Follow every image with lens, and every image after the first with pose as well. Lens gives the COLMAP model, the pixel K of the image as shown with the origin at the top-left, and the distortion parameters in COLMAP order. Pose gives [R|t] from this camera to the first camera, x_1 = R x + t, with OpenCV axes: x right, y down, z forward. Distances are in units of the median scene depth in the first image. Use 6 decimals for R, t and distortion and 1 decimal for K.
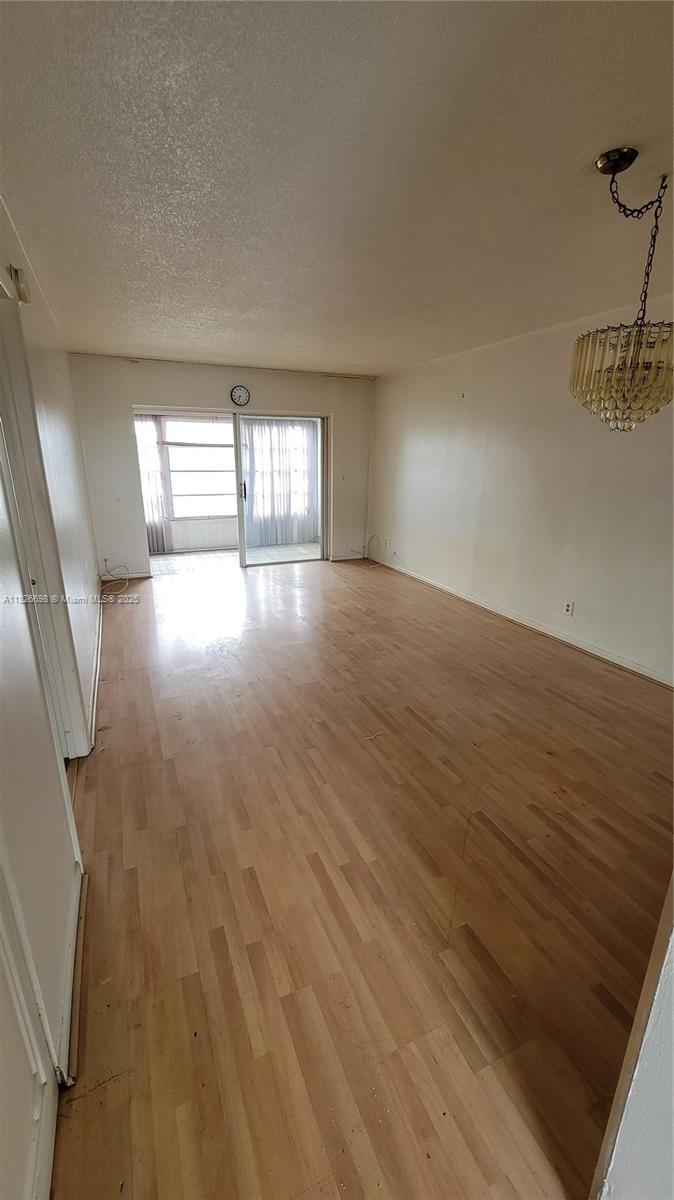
lens RADIAL K [[487.3, 0, 338.1], [0, 487.3, 602.5], [0, 0, 1]] dist [-0.004603, 0.000772]
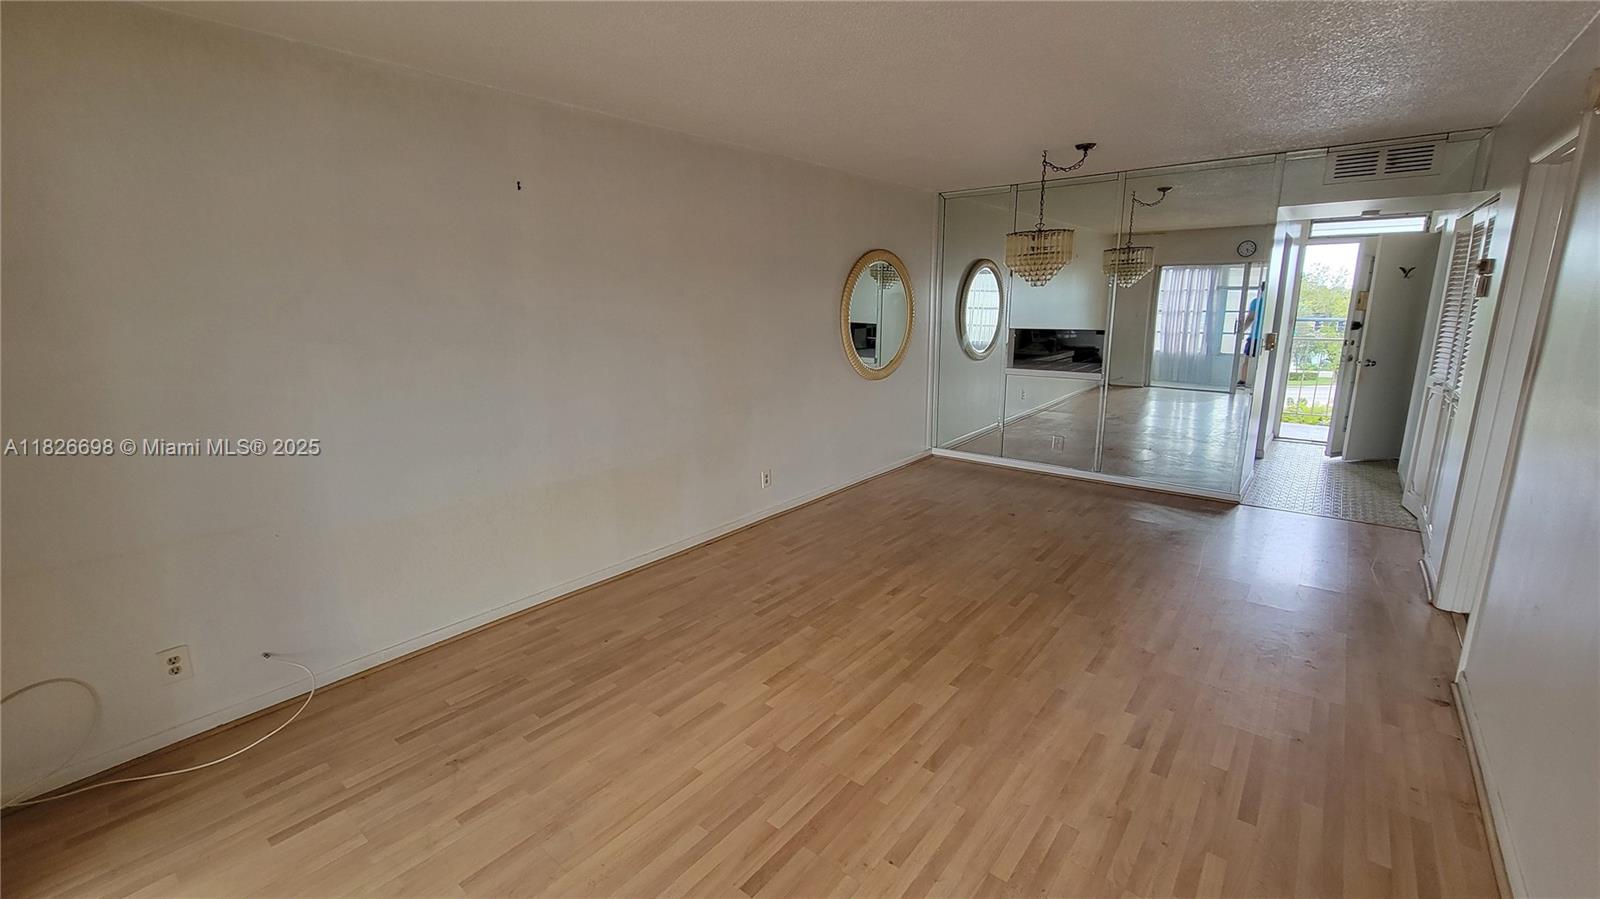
lens RADIAL K [[649.7, 0, 801.8], [0, 649.7, 444.0], [0, 0, 1]] dist [-0.004603, 0.000772]
pose [[-0.443435, -0.200264, 0.873648, -0.612059], [0.273796, 0.897864, 0.344785, -0.472524], [-0.853464, 0.392091, -0.343312, 1.470361]]
